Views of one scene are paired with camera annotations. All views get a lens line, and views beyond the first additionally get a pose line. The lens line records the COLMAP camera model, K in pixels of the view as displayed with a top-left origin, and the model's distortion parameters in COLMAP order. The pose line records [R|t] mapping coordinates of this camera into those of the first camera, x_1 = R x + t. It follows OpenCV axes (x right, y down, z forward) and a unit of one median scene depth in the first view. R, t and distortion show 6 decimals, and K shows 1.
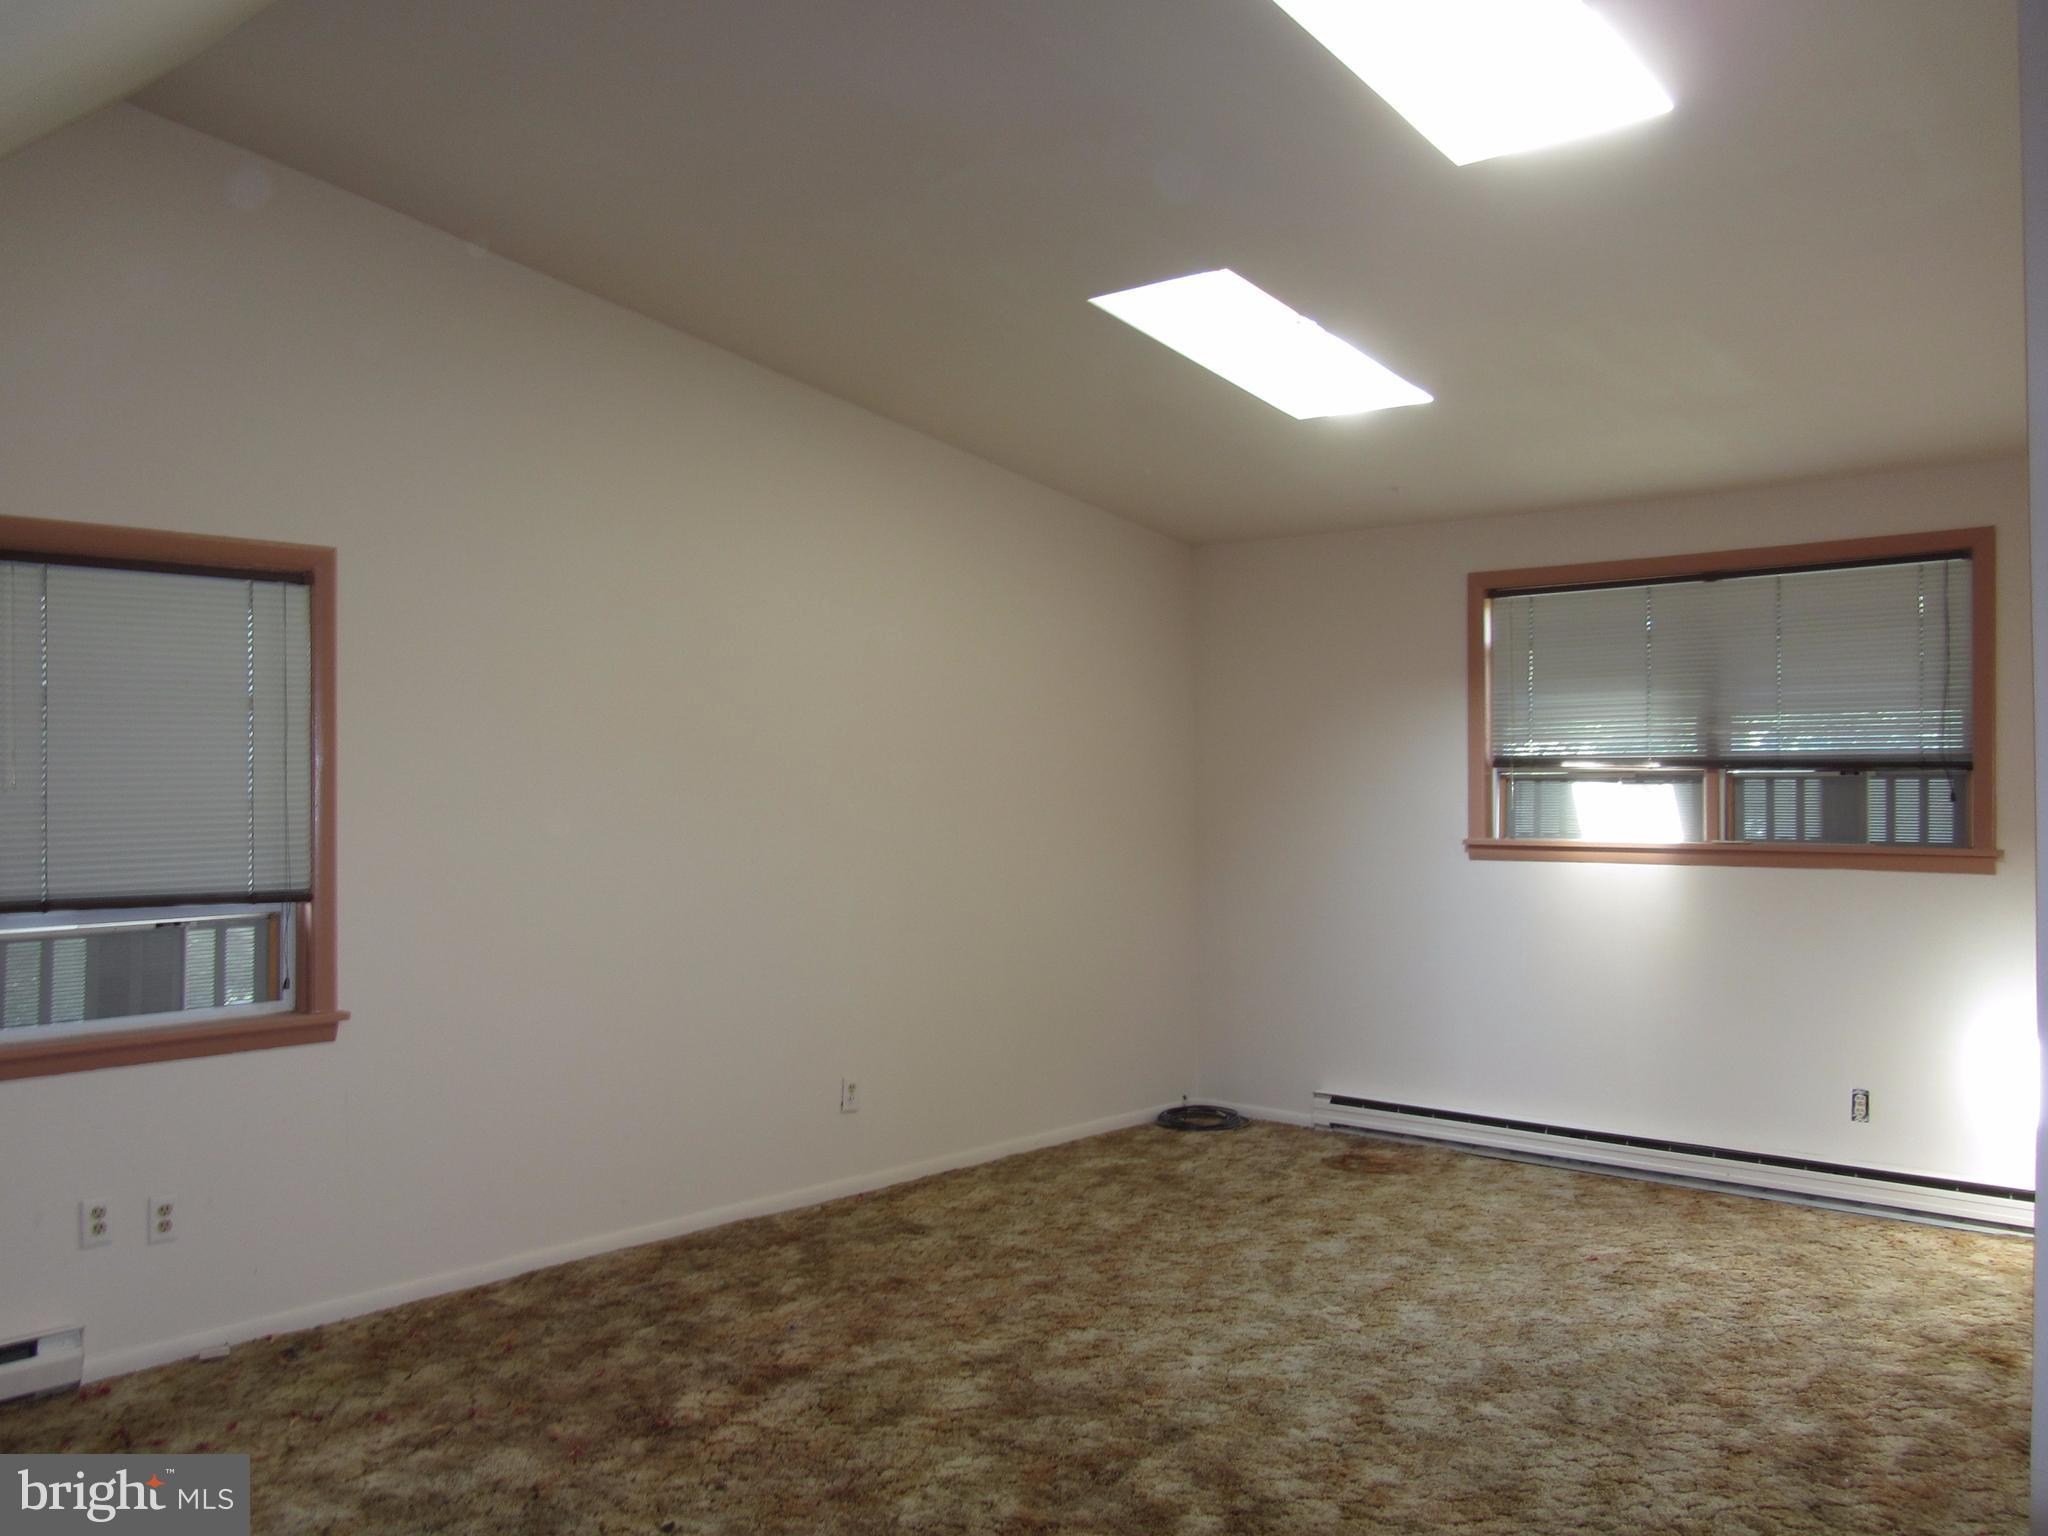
lens RADIAL K [[1721.2, 0, 1024.0], [0, 1721.2, 768.0], [0, 0, 1]] dist [-0.043084, 0.013973]
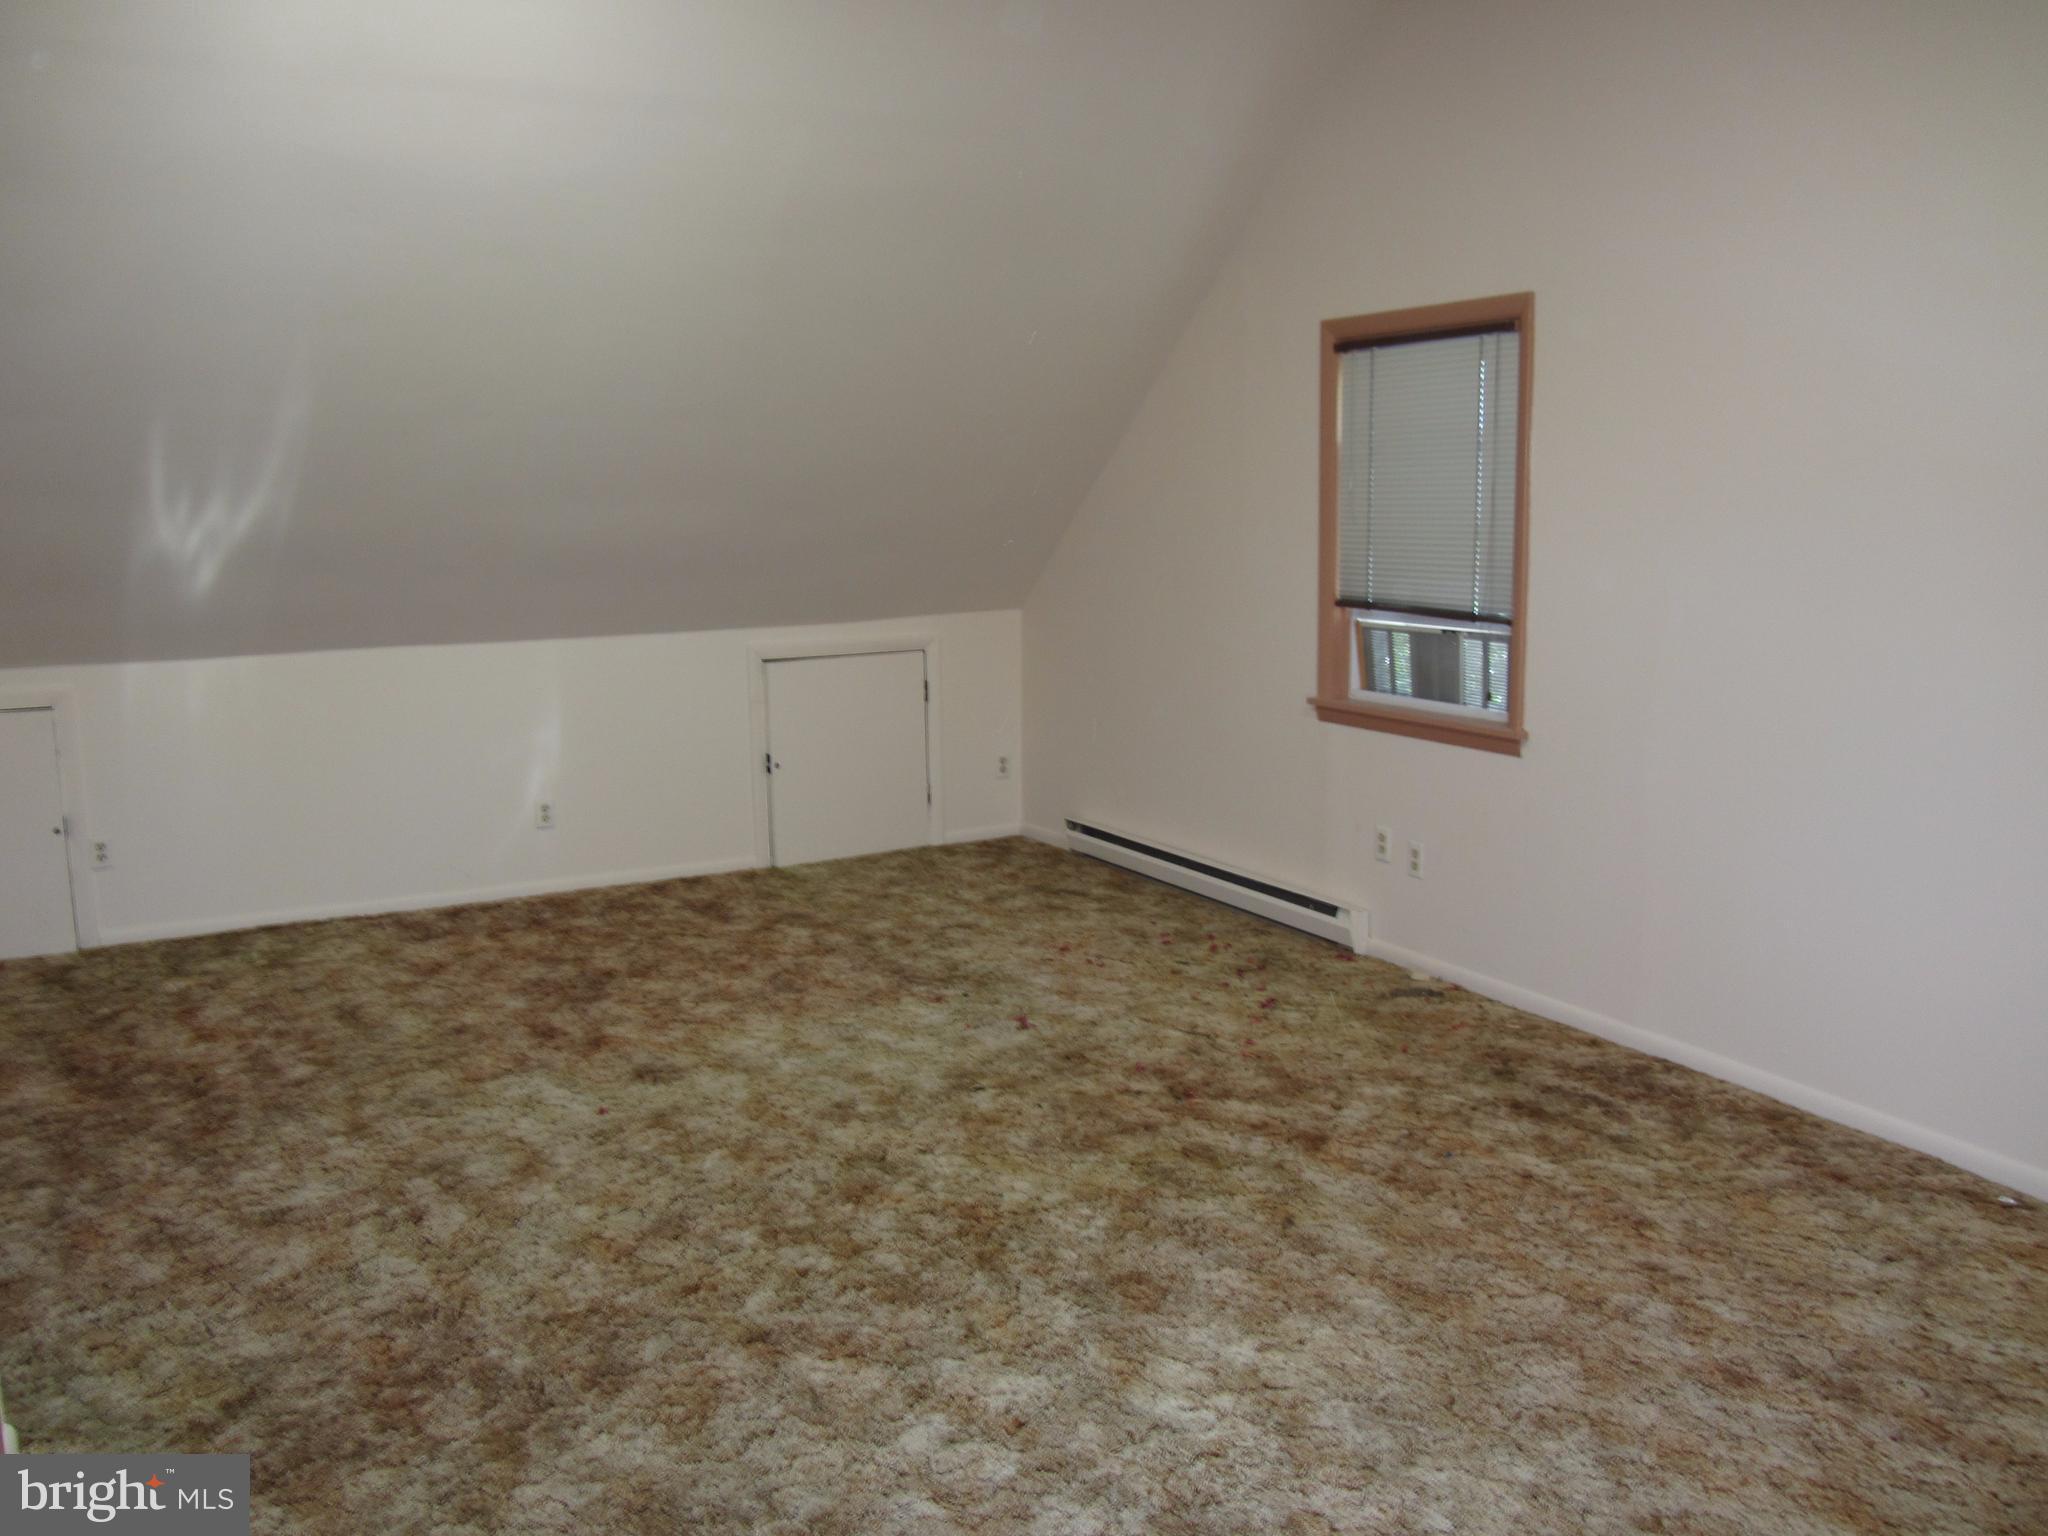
lens RADIAL K [[1721.2, 0, 1024.0], [0, 1721.2, 768.0], [0, 0, 1]] dist [-0.043084, 0.013973]
pose [[-0.354715, 0.158752, -0.921398, 0.741473], [0.017480, 0.986433, 0.163228, -0.017343], [0.934811, 0.041793, -0.352678, 1.128345]]
